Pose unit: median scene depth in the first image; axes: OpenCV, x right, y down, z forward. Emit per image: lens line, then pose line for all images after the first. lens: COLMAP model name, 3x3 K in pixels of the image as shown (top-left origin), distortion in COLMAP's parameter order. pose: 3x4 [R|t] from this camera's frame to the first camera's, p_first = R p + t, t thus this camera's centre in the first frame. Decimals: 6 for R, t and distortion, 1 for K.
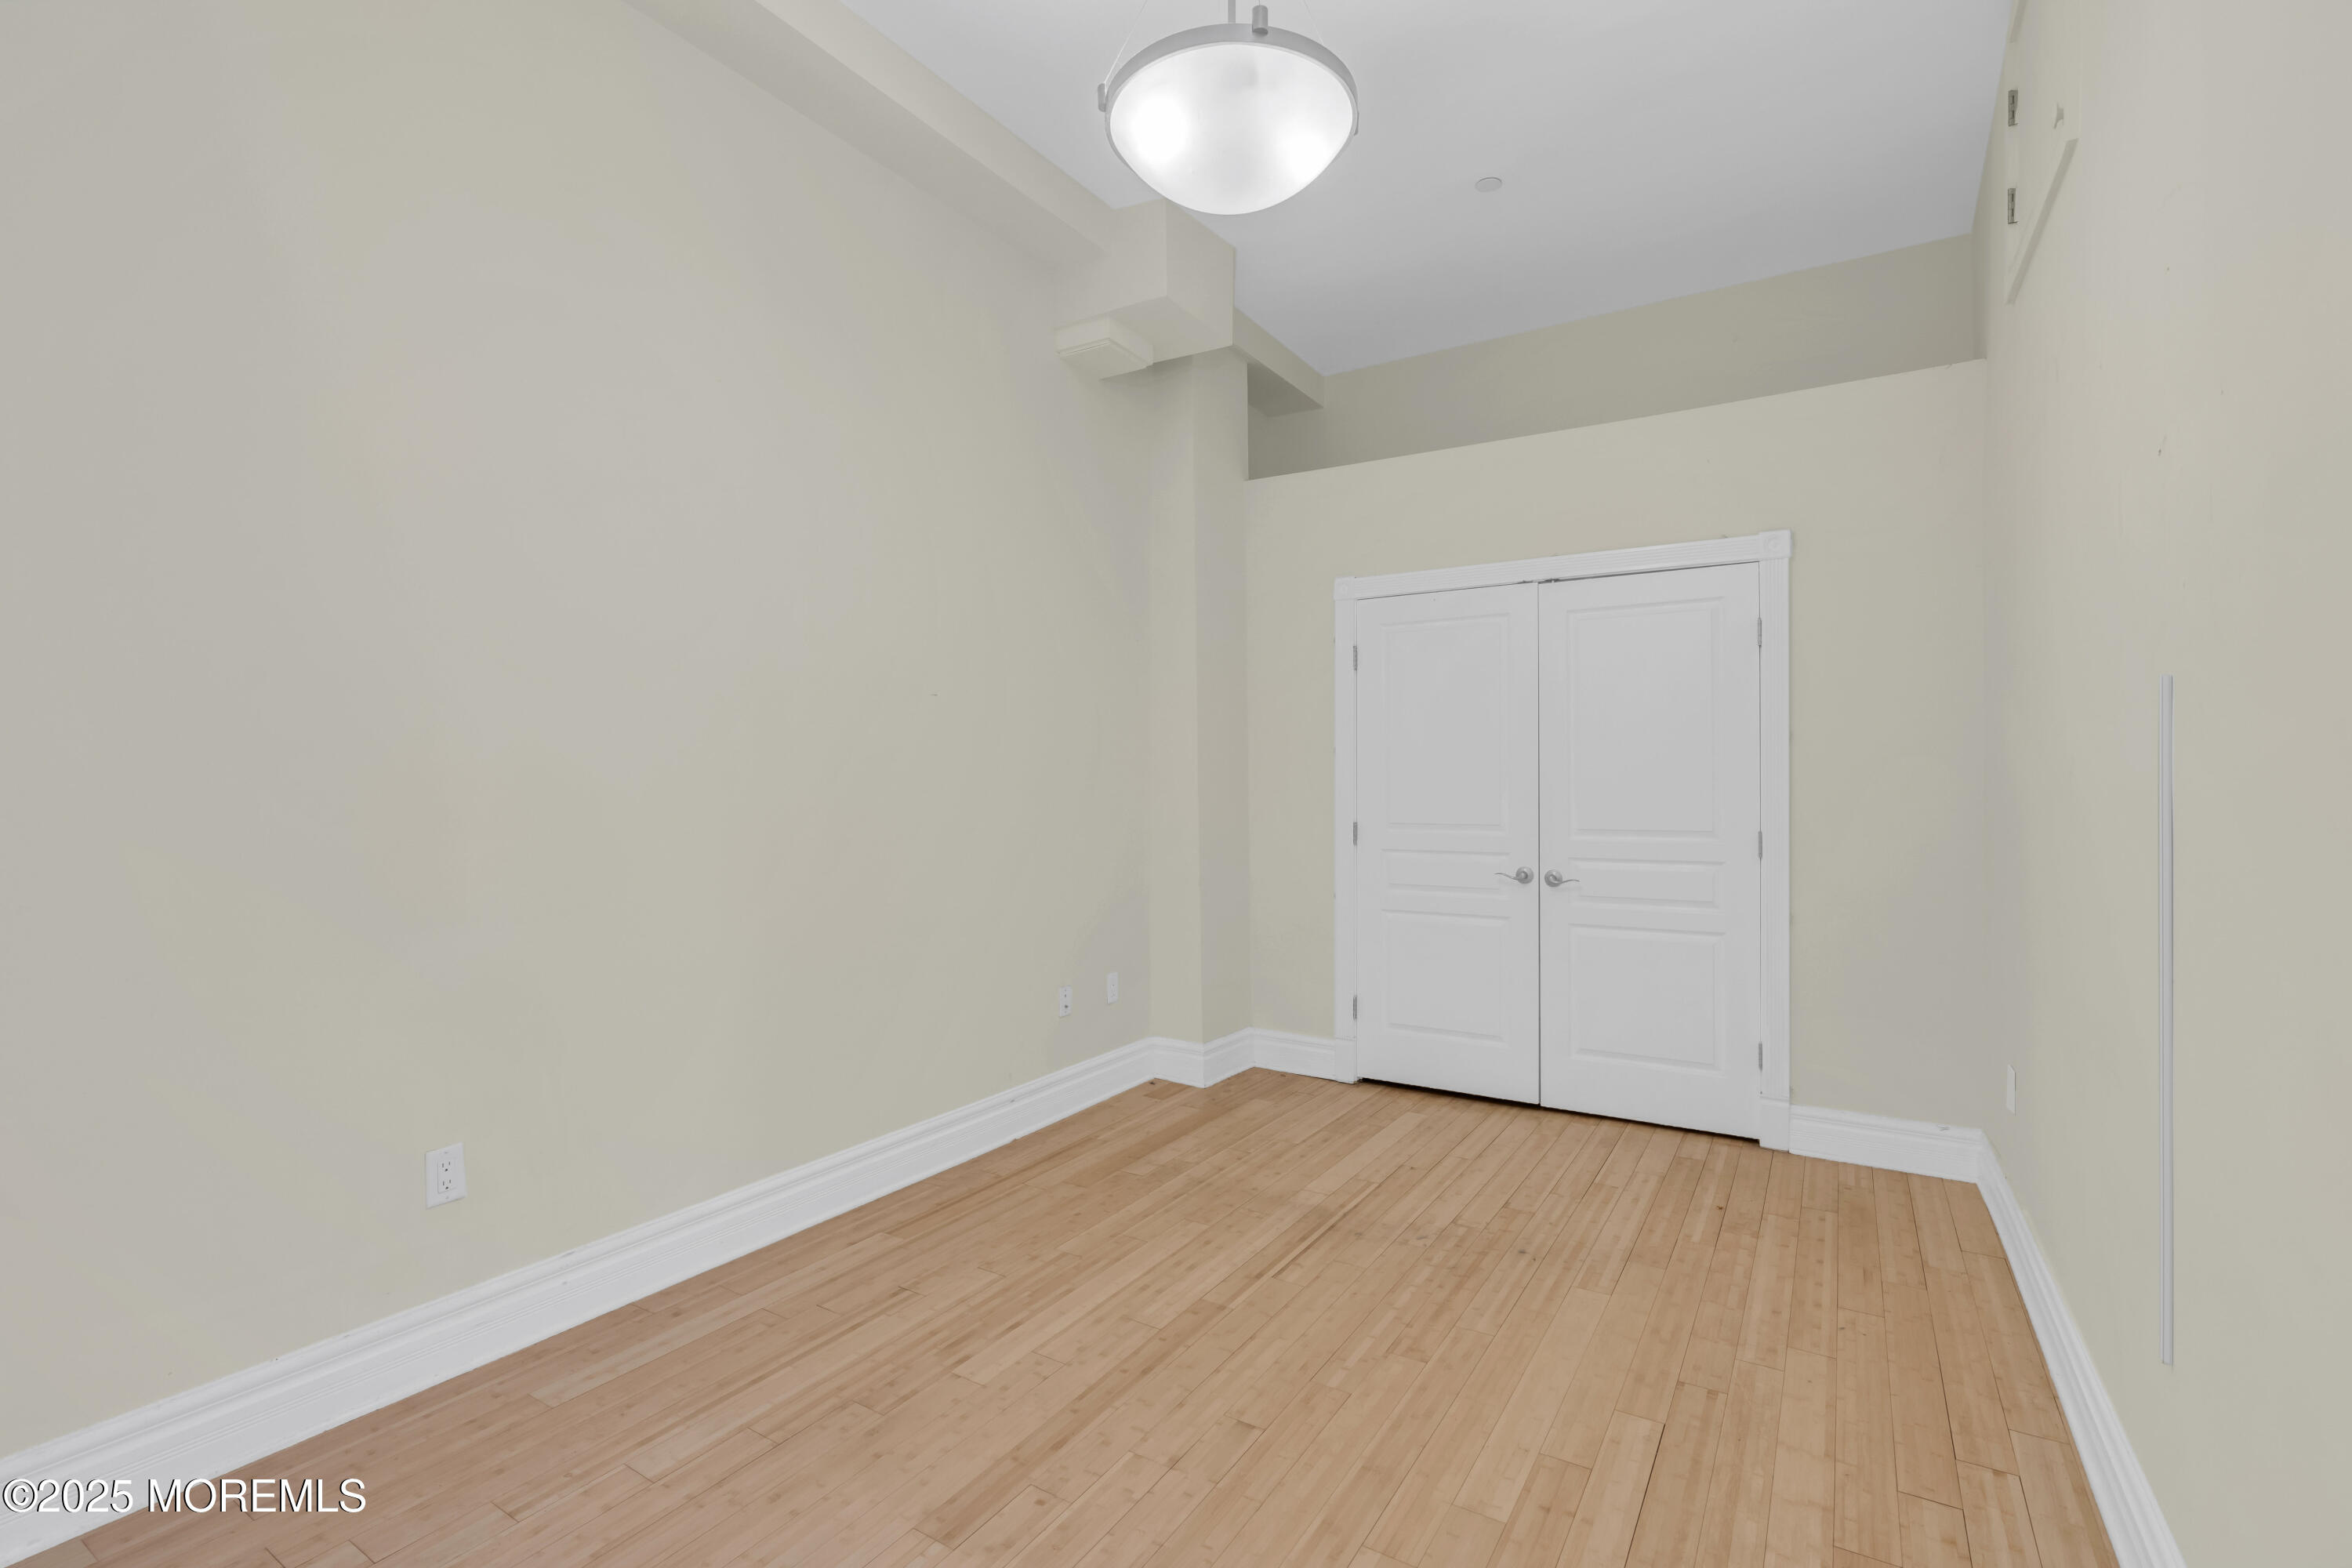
lens RADIAL K [[1062.8, 0, 1186.7], [0, 1062.8, 787.6], [0, 0, 1]] dist [-0.011060, 0.001880]
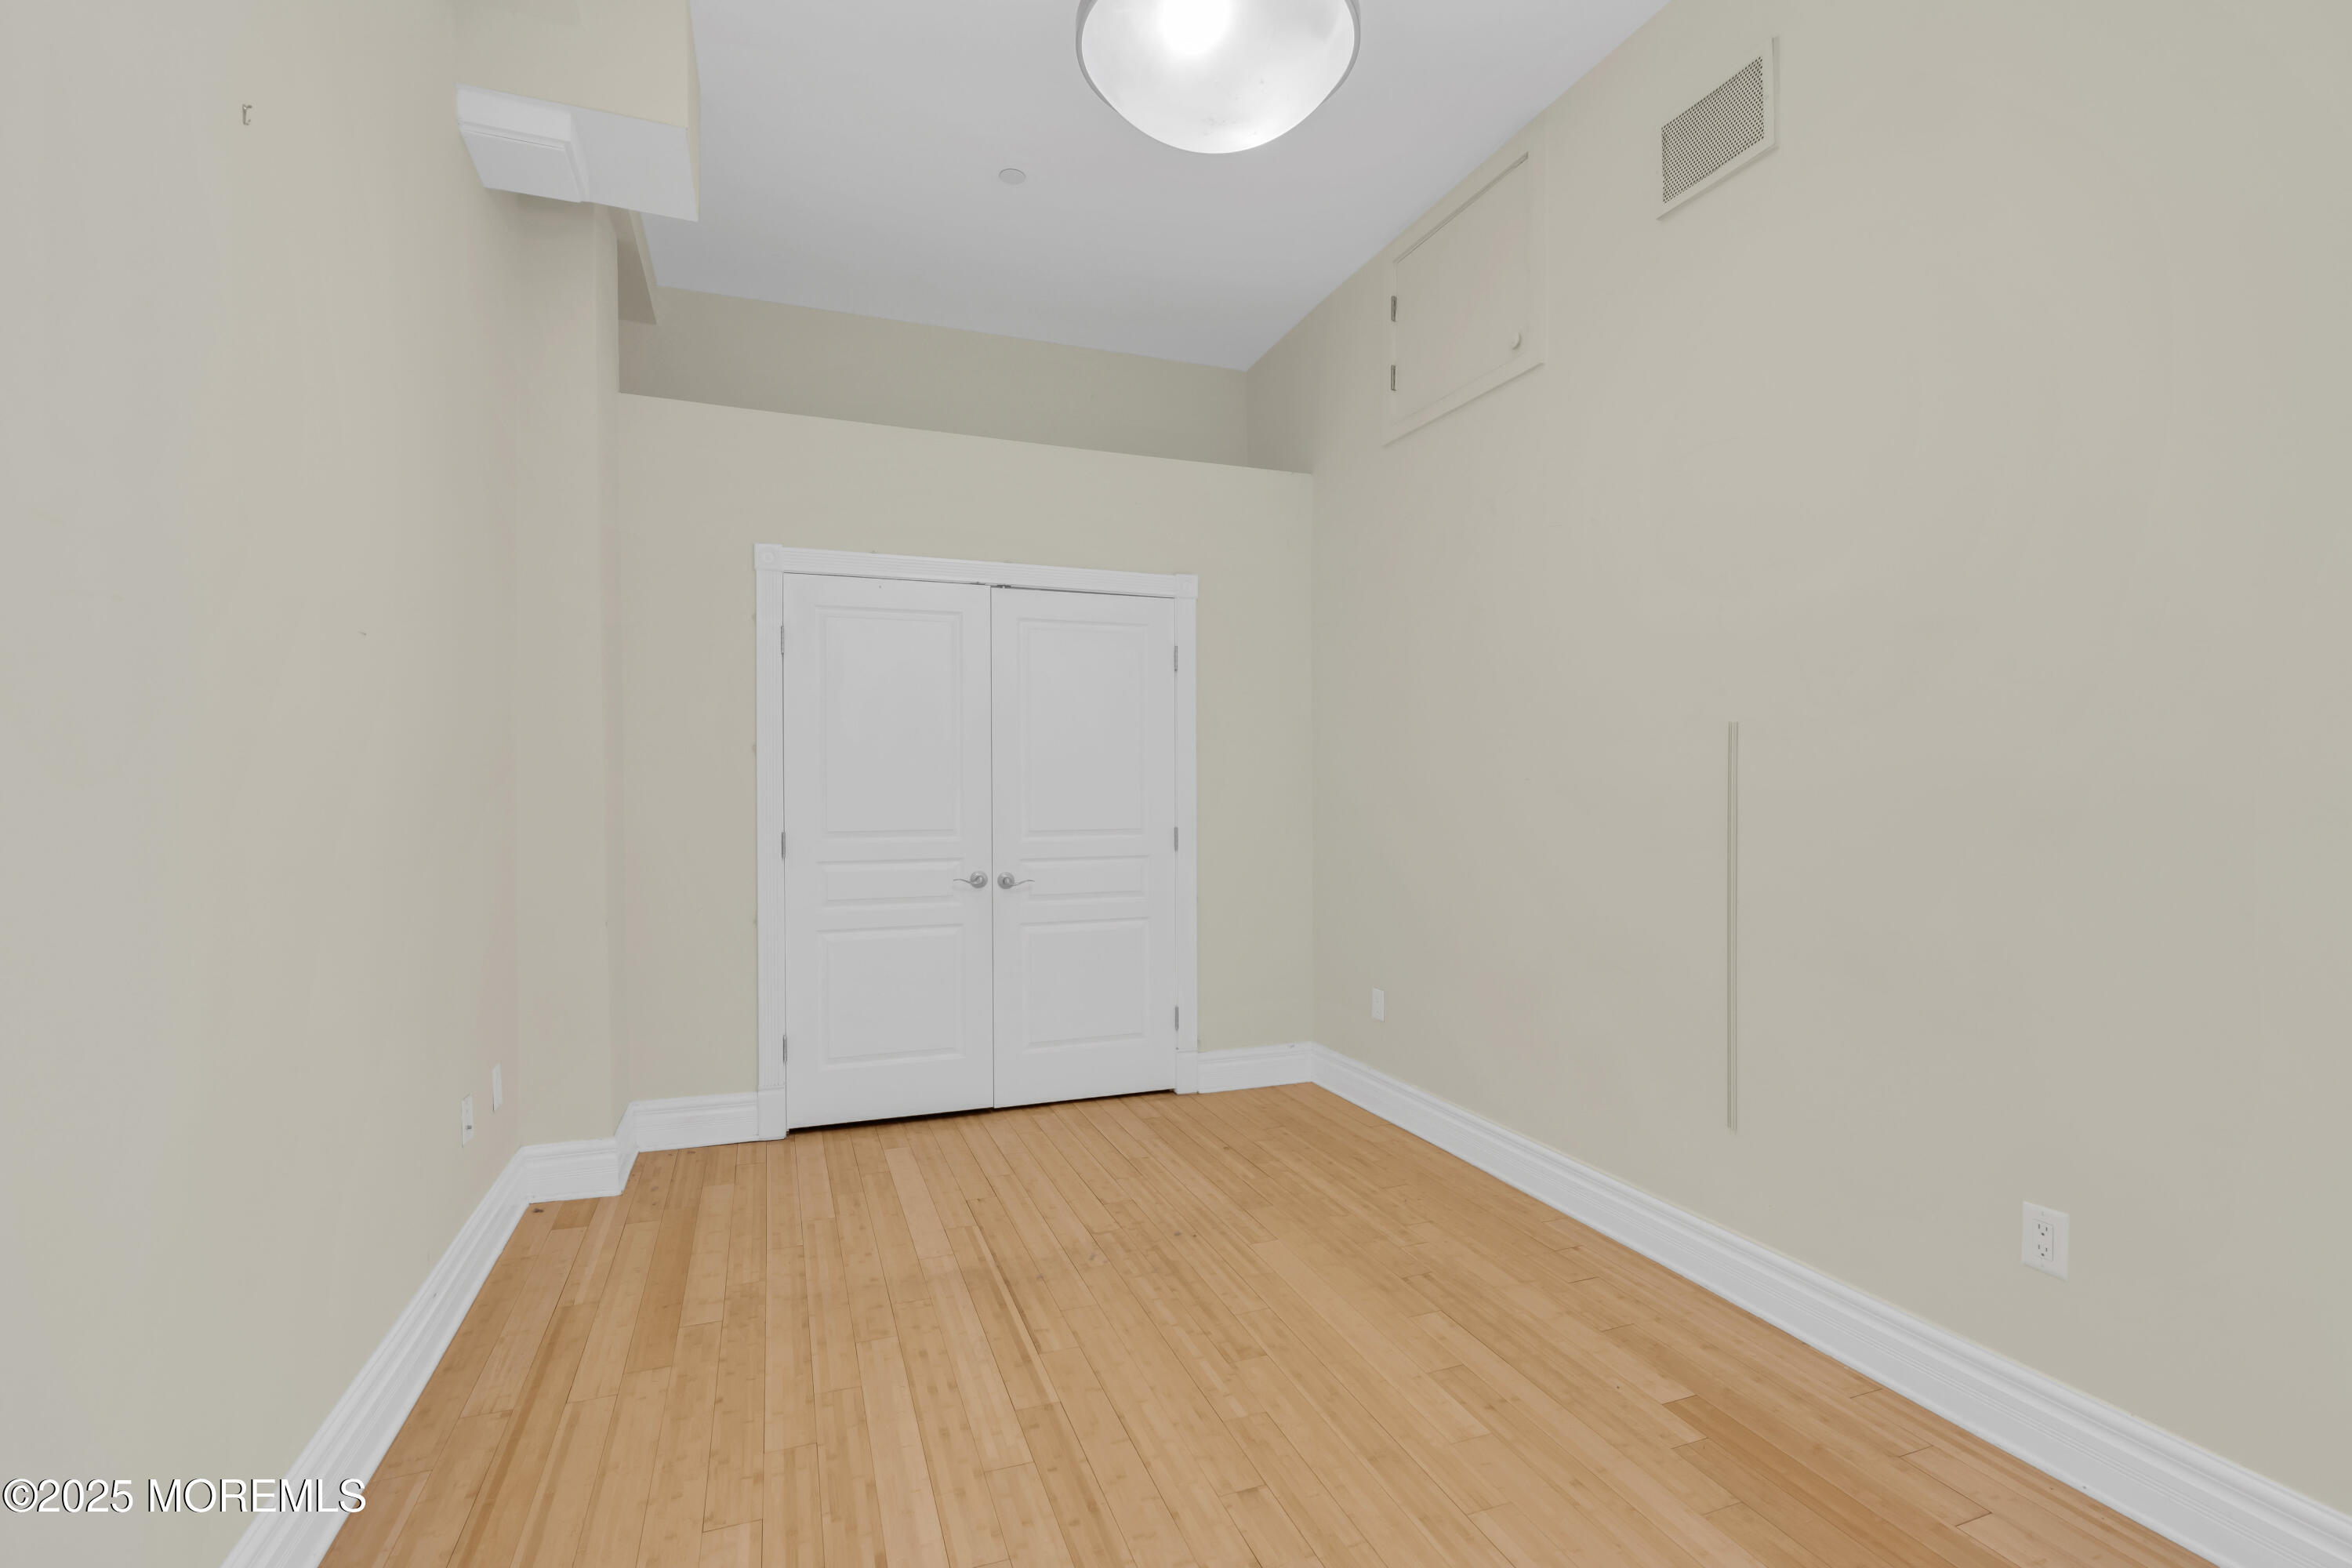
lens RADIAL K [[1062.8, 0, 1173.4], [0, 1062.8, 788.4], [0, 0, 1]] dist [-0.011060, 0.001880]
pose [[0.609860, -0.002774, 0.792504, -0.452770], [0.004715, 0.999989, -0.000128, -0.001936], [-0.792495, 0.003814, 0.609867, 0.317984]]
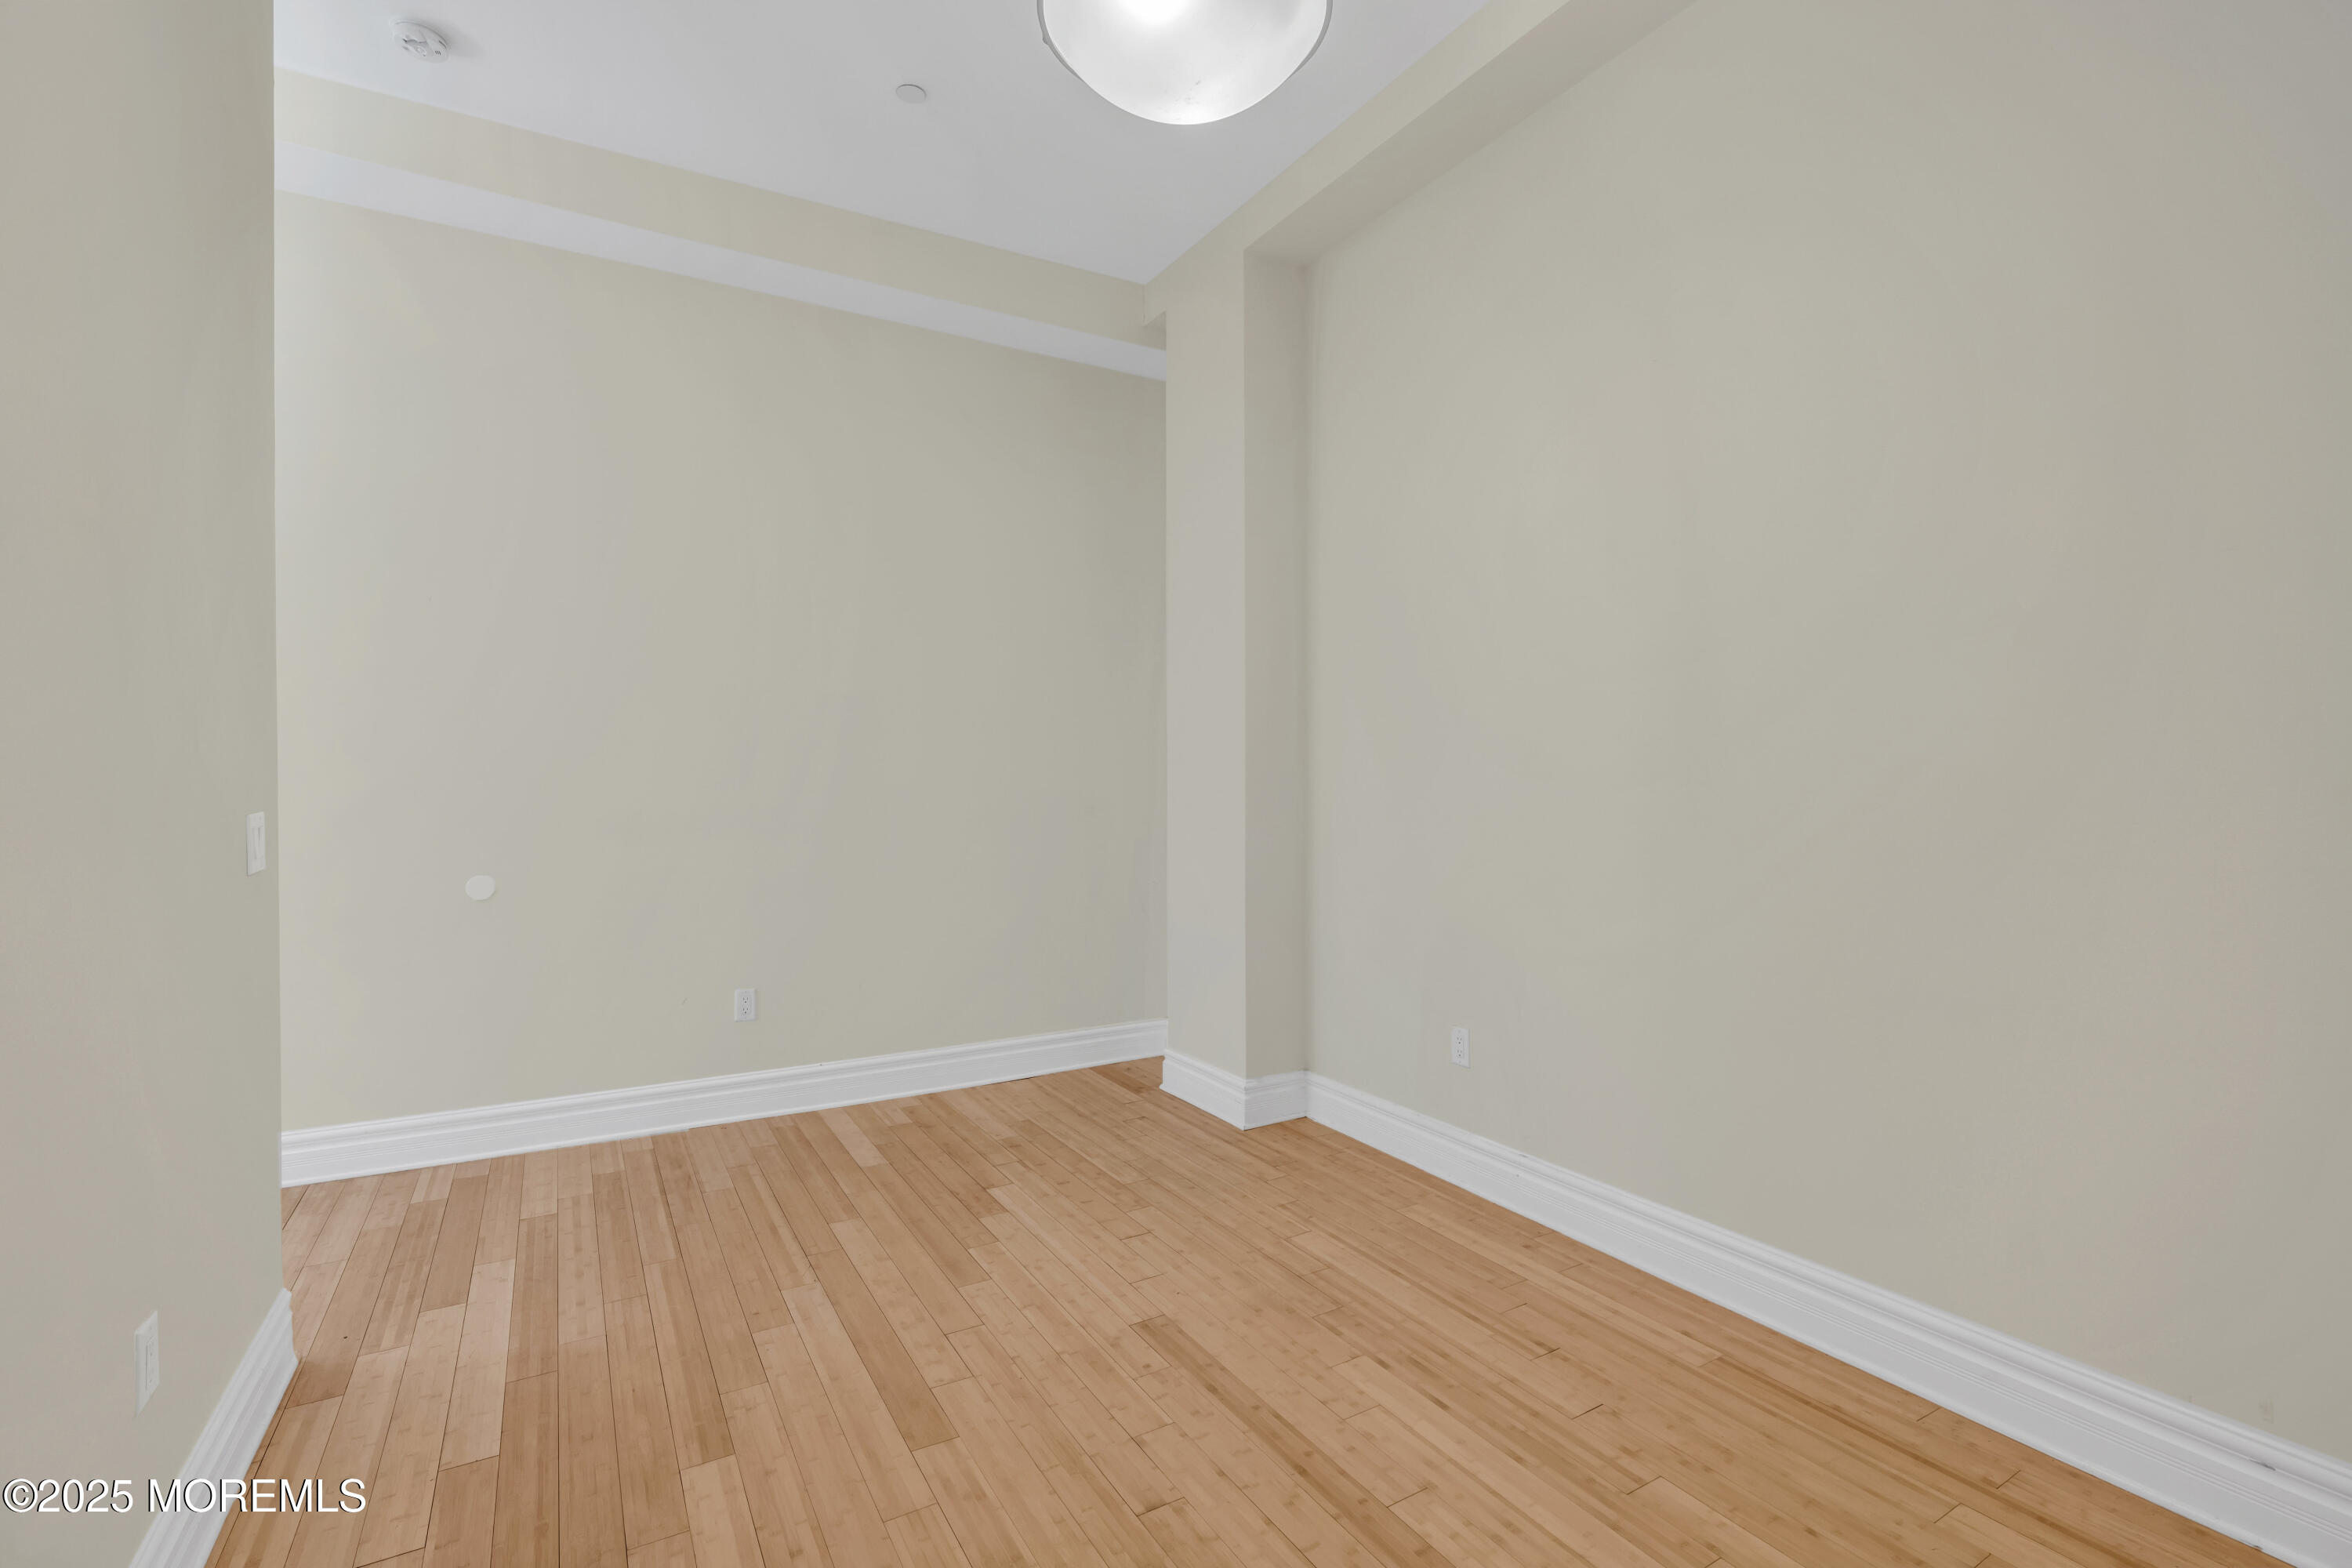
lens RADIAL K [[1062.8, 0, 1181.9], [0, 1062.8, 768.3], [0, 0, 1]] dist [-0.011060, 0.001880]
pose [[-0.461343, -0.005447, -0.887205, 0.535547], [-0.003363, 0.999985, -0.004391, -0.005713], [0.887216, 0.000958, -0.461354, 0.918763]]
